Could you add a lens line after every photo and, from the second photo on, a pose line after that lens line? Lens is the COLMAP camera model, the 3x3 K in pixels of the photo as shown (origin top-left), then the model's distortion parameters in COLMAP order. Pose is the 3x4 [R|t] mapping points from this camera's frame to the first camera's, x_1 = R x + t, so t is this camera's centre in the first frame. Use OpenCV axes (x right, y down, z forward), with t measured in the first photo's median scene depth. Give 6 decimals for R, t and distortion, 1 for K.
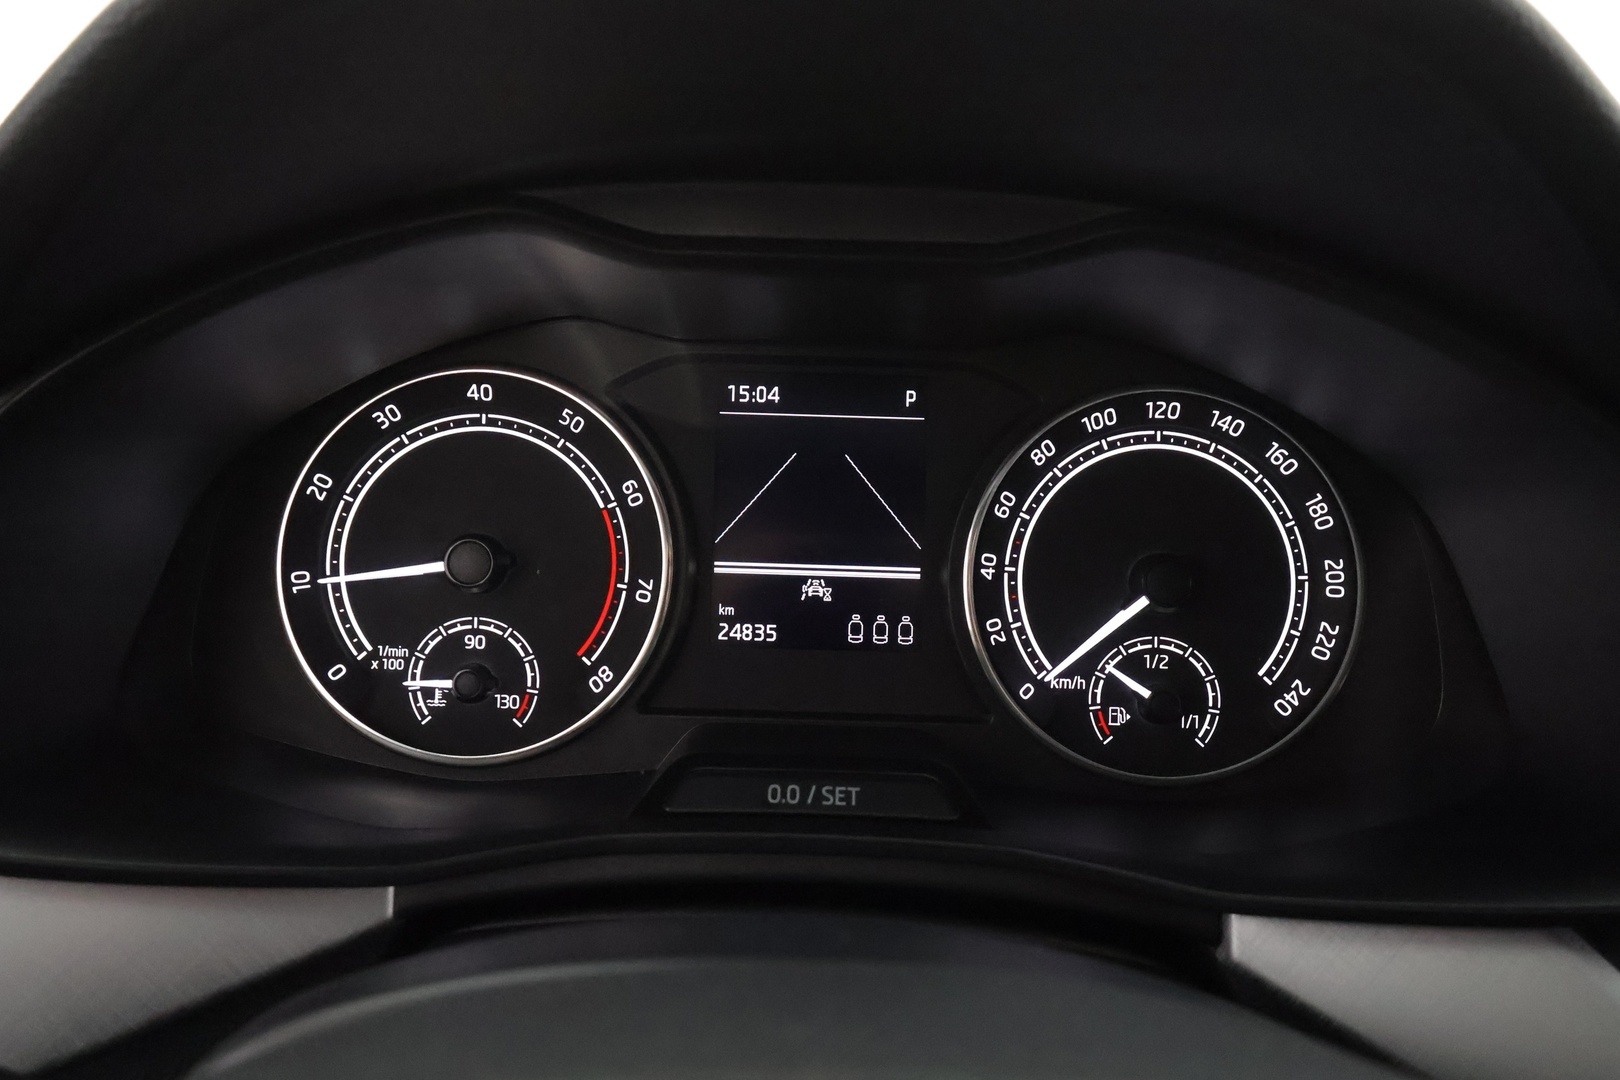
lens RADIAL K [[1283.4, 0, 807.3], [0, 1283.4, 537.7], [0, 0, 1]] dist [0.003481, -0.001028]
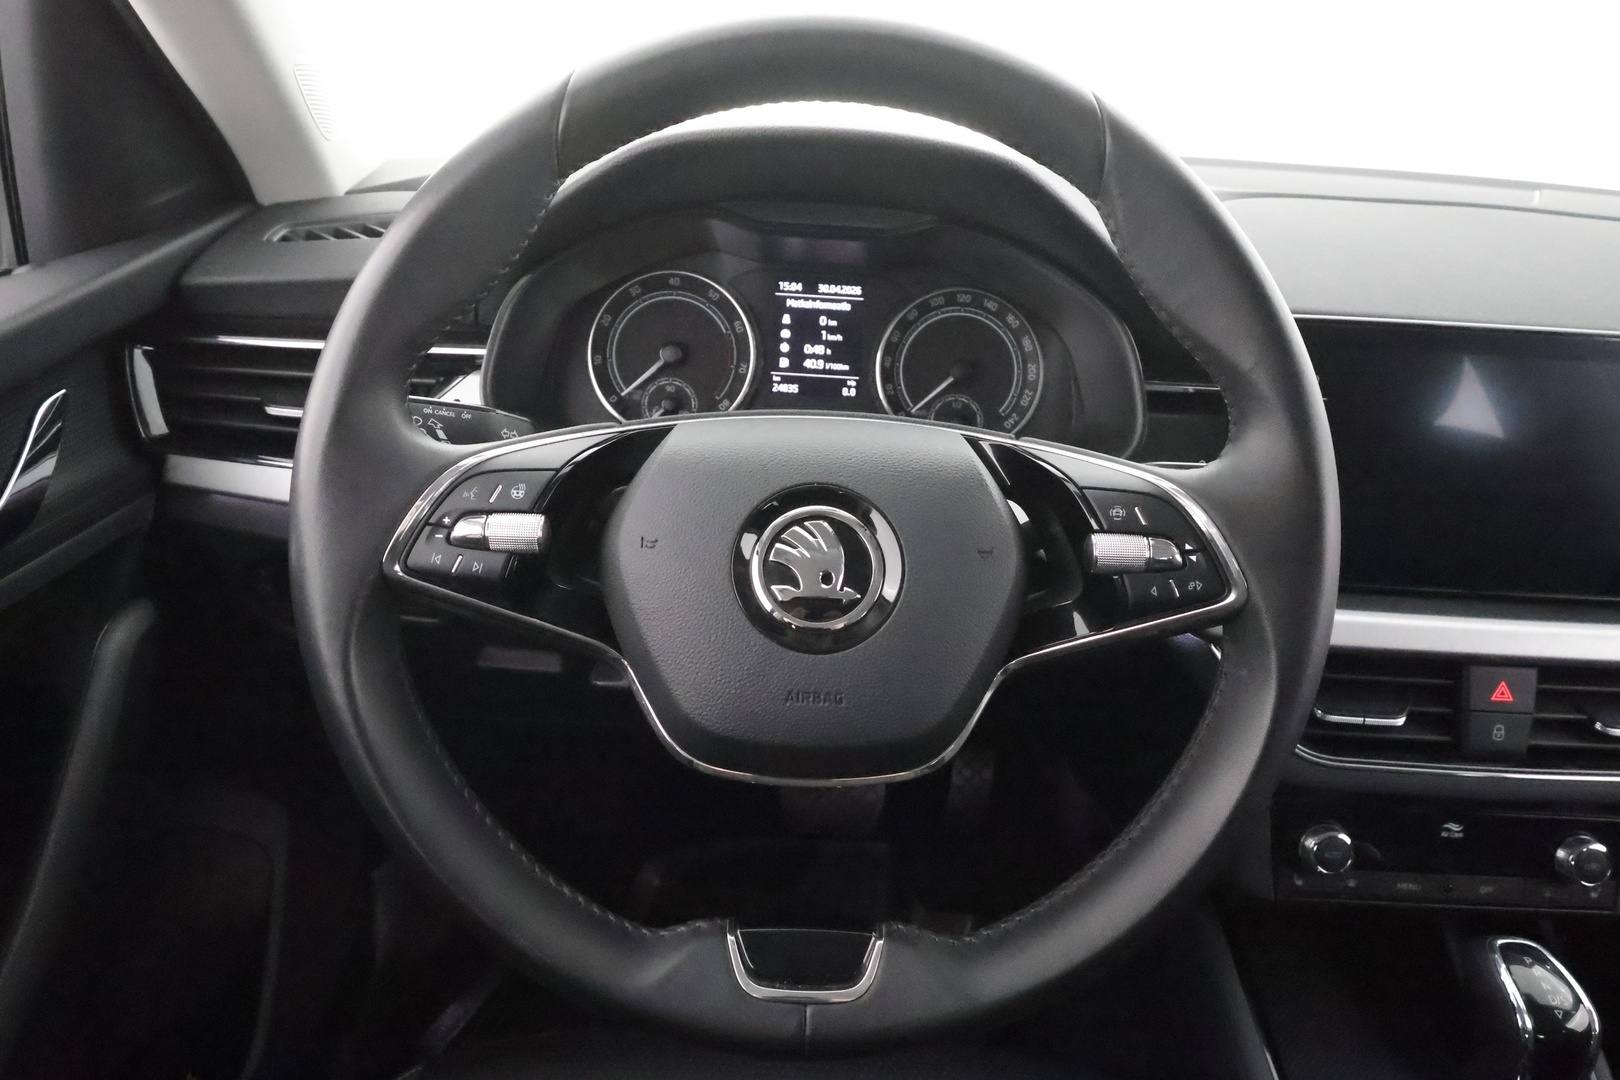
lens RADIAL K [[1114.3, 0, 812.5], [0, 1114.3, 539.0], [0, 0, 1]] dist [0.005325, -0.002007]
pose [[0.999474, 0.027293, 0.017532, -0.025287], [-0.028581, 0.996545, 0.077985, 0.189854], [-0.015343, -0.078445, 0.996800, -1.073645]]
